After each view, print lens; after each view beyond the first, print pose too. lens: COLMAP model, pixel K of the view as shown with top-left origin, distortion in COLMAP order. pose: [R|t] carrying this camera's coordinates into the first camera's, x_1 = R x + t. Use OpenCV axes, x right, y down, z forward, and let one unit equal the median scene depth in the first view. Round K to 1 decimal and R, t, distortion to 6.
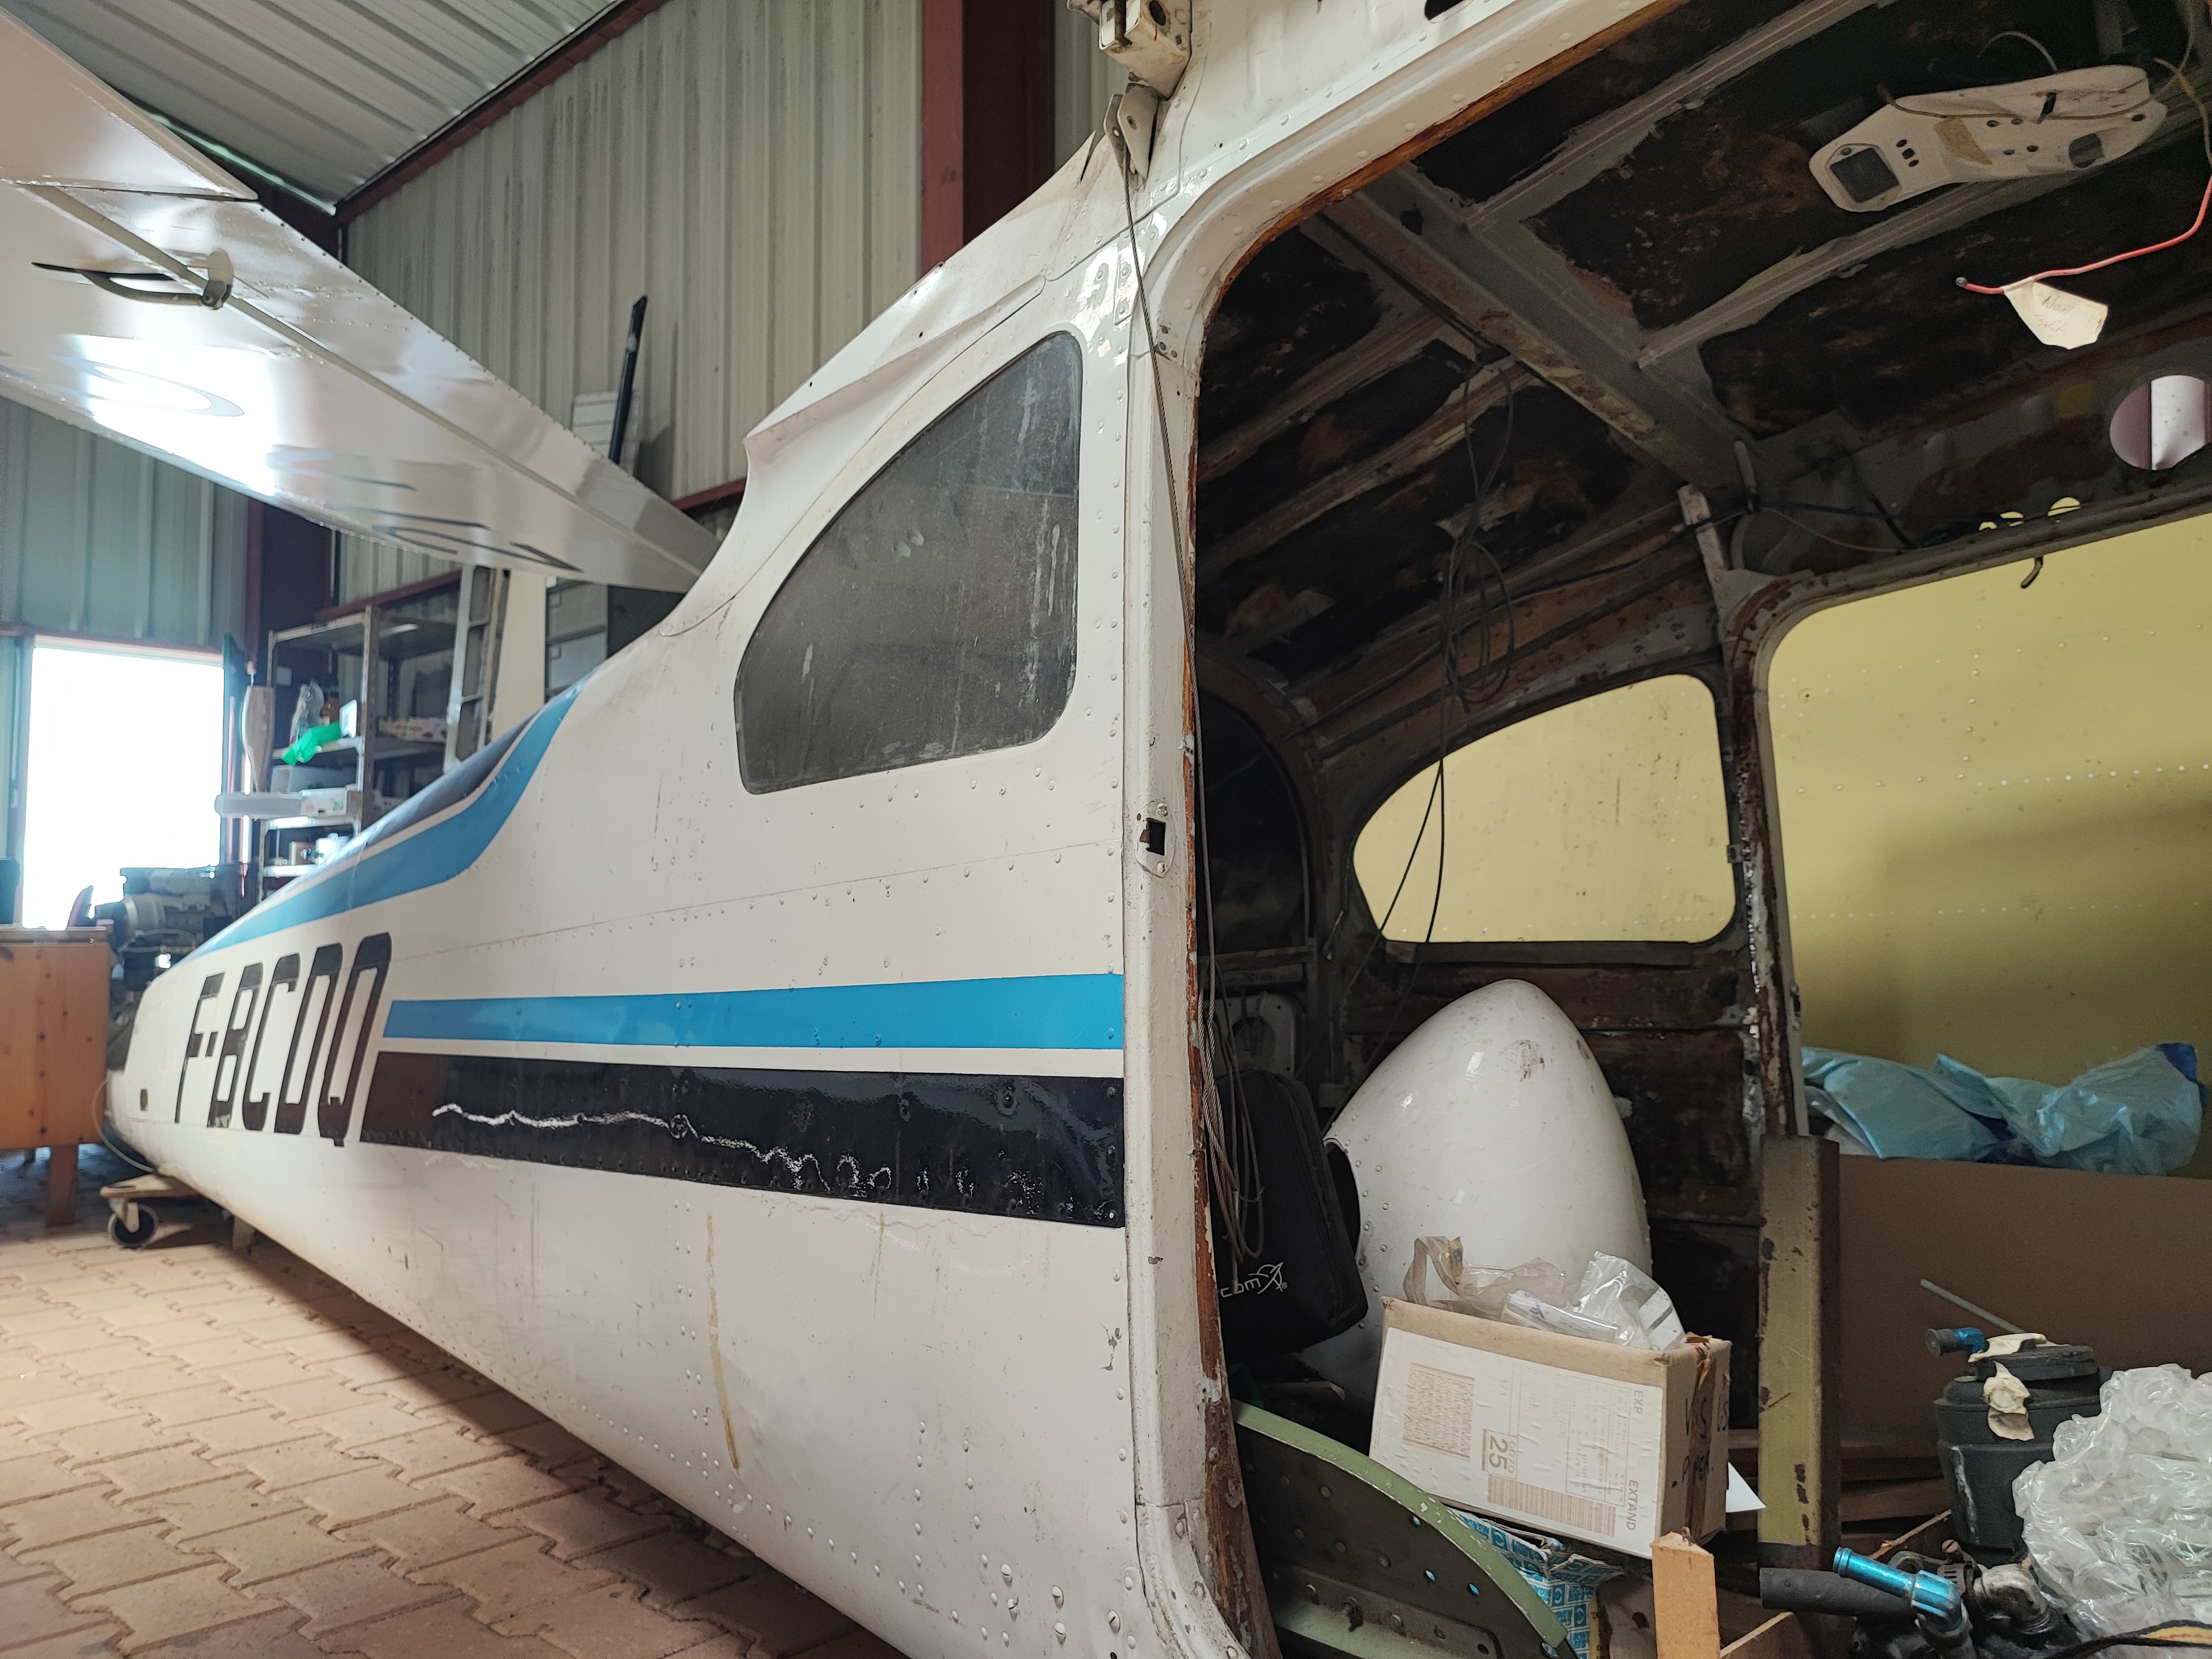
lens RADIAL K [[1613.8, 0, 1103.1], [0, 1613.8, 831.5], [0, 0, 1]] dist [0.032583, -0.037435]
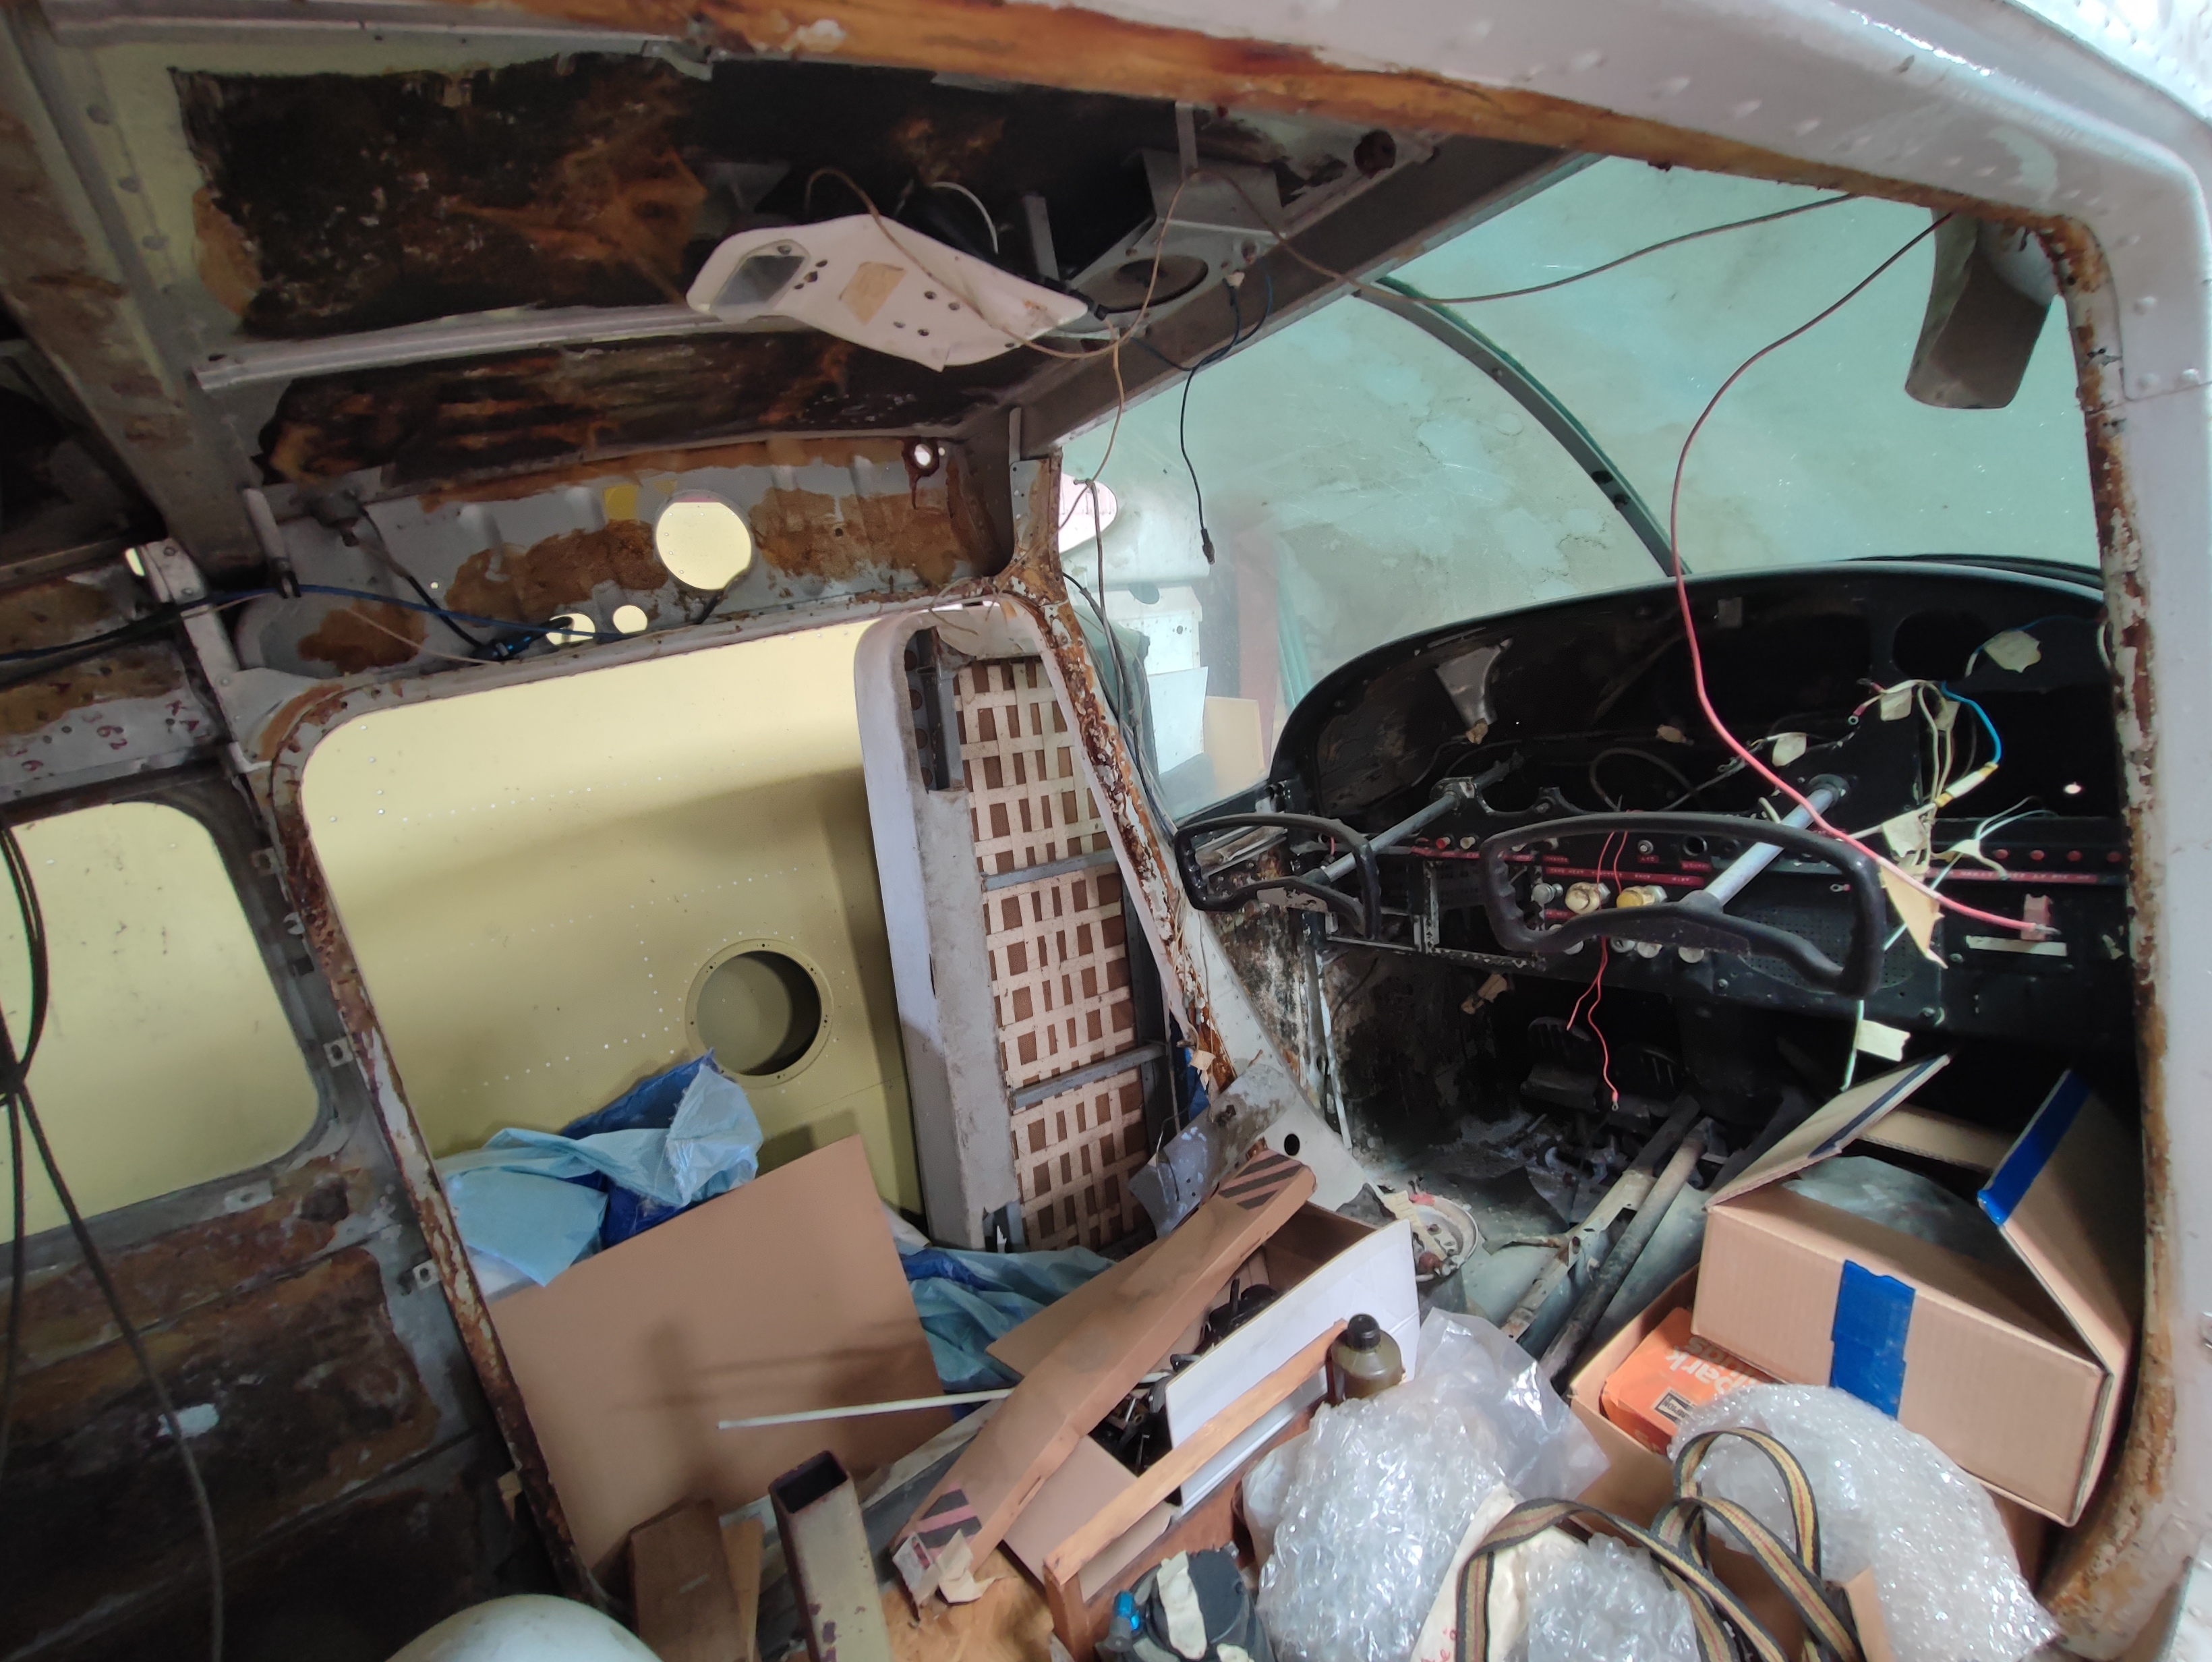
lens RADIAL K [[1001.0, 0, 1091.8], [0, 1001.0, 825.0], [0, 0, 1]] dist [-0.002502, 0.001800]
pose [[0.149420, -0.221127, 0.963731, 0.009978], [-0.015258, 0.974041, 0.225858, -0.199410], [-0.988656, -0.048452, 0.142167, 0.574189]]
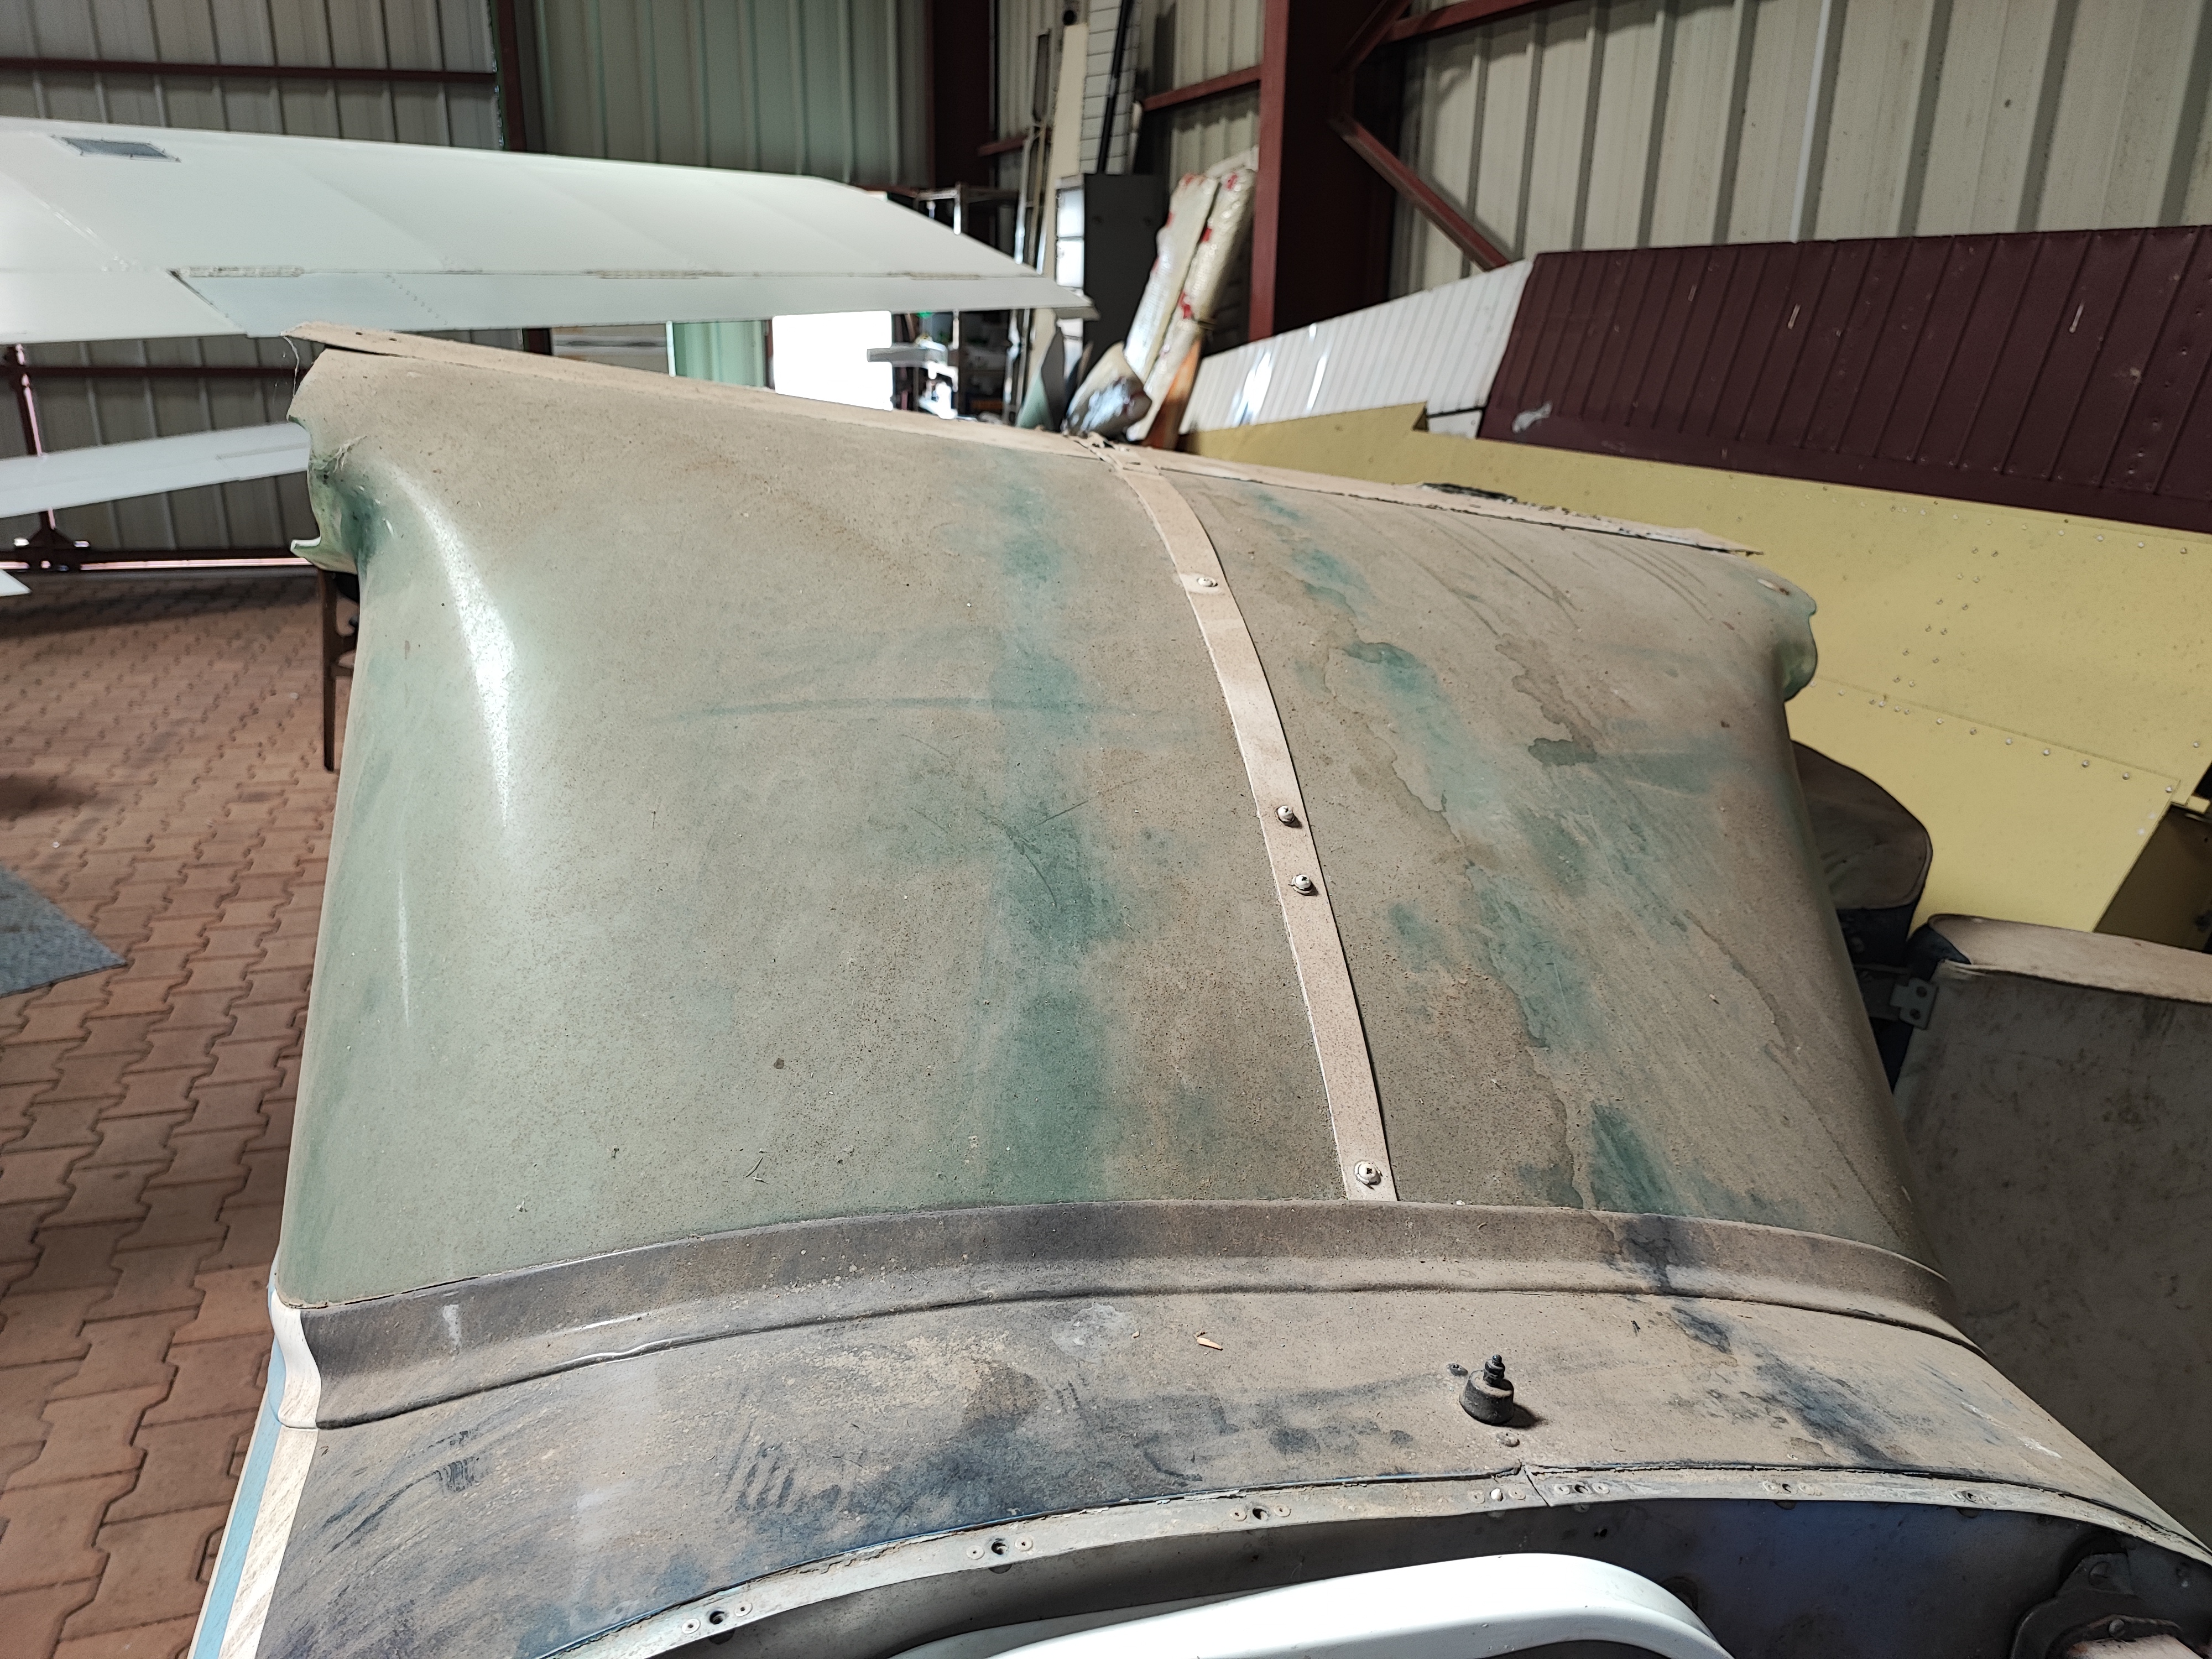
lens RADIAL K [[1613.8, 0, 1105.2], [0, 1613.8, 824.5], [0, 0, 1]] dist [0.032583, -0.037435]
pose [[0.860319, 0.182706, -0.475888, 0.917724], [0.007673, 0.928813, 0.370469, -0.473992], [0.509698, -0.322373, 0.797674, -0.065525]]
